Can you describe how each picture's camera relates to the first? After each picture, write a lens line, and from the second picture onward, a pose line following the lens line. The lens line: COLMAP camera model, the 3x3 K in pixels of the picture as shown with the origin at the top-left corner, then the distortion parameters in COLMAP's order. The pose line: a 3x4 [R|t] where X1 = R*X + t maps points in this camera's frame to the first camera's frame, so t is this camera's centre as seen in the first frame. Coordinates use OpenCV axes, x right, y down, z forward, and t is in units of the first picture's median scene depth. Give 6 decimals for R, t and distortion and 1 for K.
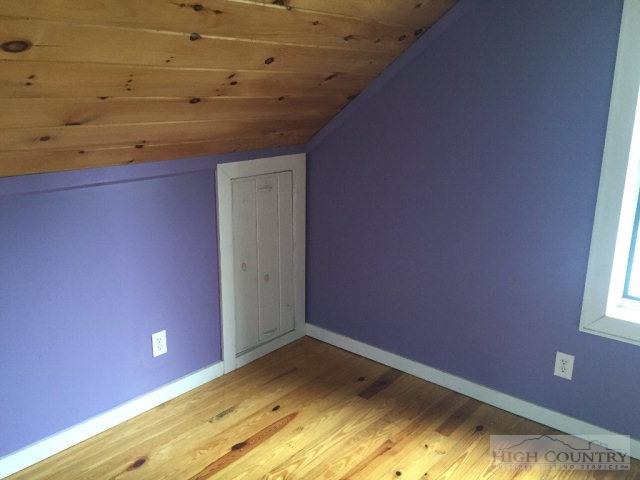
lens RADIAL K [[542.1, 0, 321.6], [0, 542.1, 236.9], [0, 0, 1]] dist [0.058146, -0.081912]
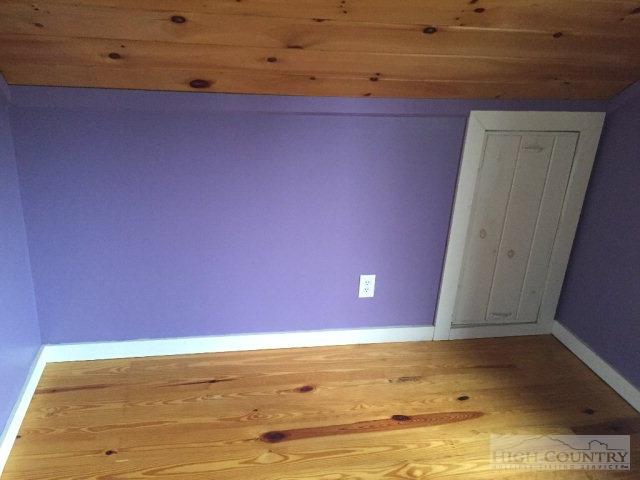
lens RADIAL K [[542.1, 0, 319.7], [0, 542.1, 242.3], [0, 0, 1]] dist [0.058146, -0.081912]
pose [[0.785554, 0.272731, -0.555448, 0.161406], [-0.208381, 0.961798, 0.177545, -0.037822], [0.582650, -0.023726, 0.812377, 0.159747]]
